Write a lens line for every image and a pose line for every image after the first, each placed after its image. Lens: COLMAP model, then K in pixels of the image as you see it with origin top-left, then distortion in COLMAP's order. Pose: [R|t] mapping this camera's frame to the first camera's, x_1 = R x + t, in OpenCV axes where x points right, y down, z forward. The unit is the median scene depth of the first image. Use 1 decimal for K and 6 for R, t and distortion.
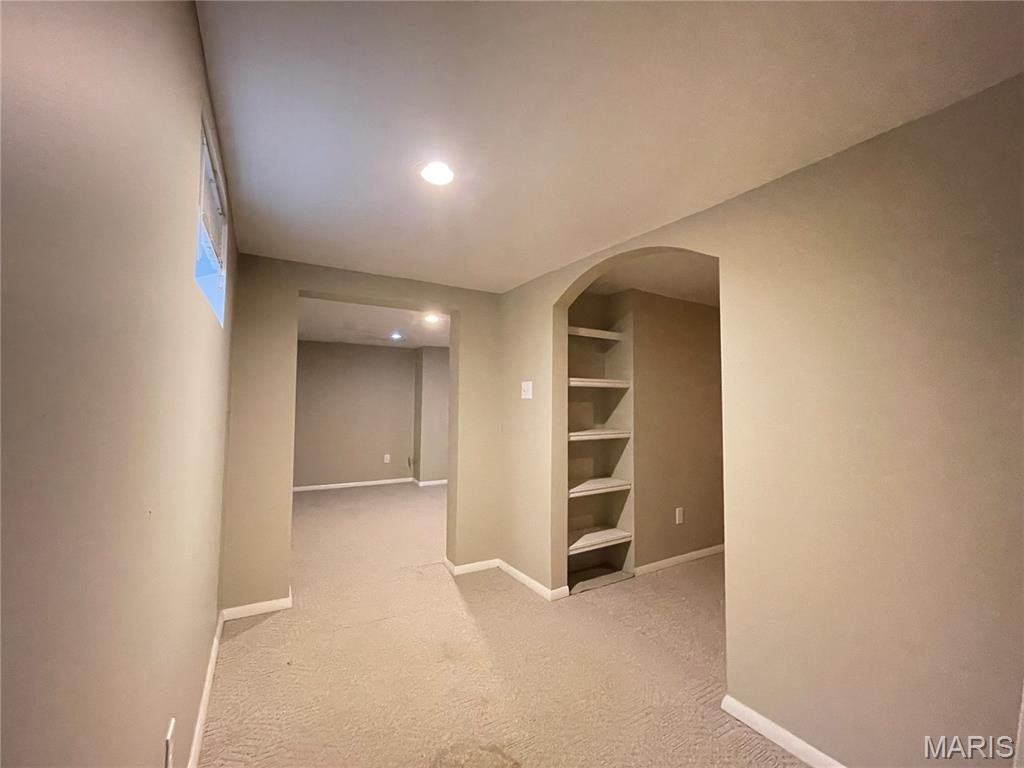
lens RADIAL K [[418.2, 0, 512.0], [0, 418.2, 384.0], [0, 0, 1]] dist [-0.002427, 0.000319]
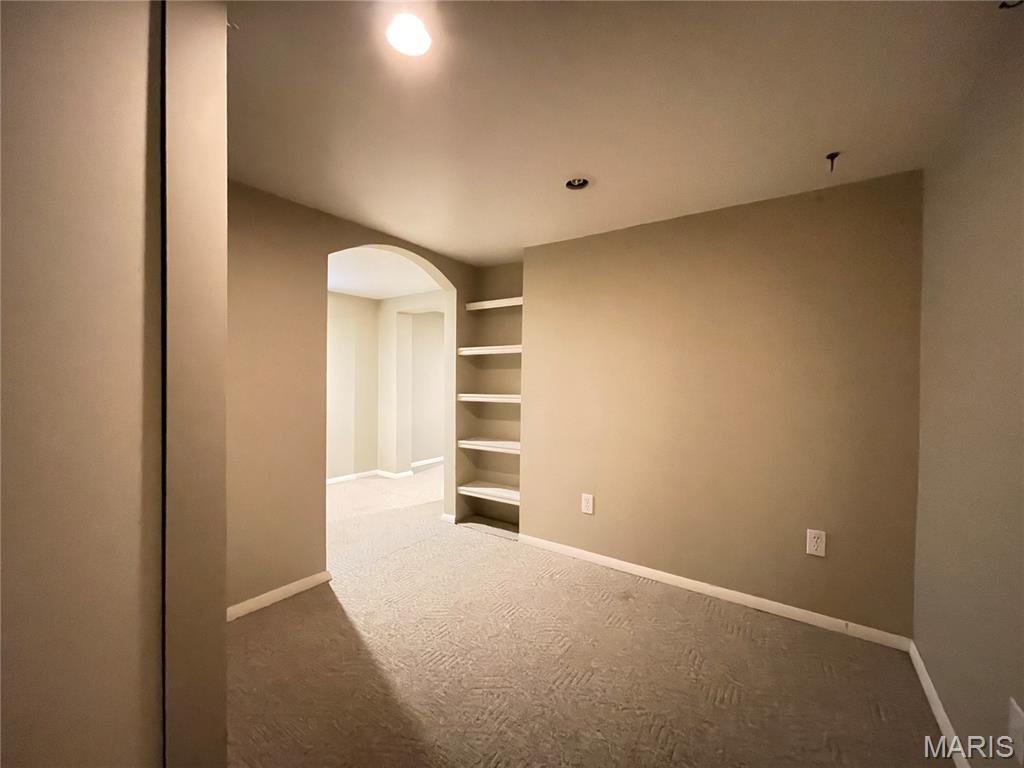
lens RADIAL K [[418.2, 0, 512.0], [0, 418.2, 384.0], [0, 0, 1]] dist [-0.002427, 0.000319]
pose [[0.412545, -0.000157, -0.910937, 1.234896], [0.041207, 0.998980, 0.018490, 0.068271], [0.910005, -0.045164, 0.412130, 0.609745]]
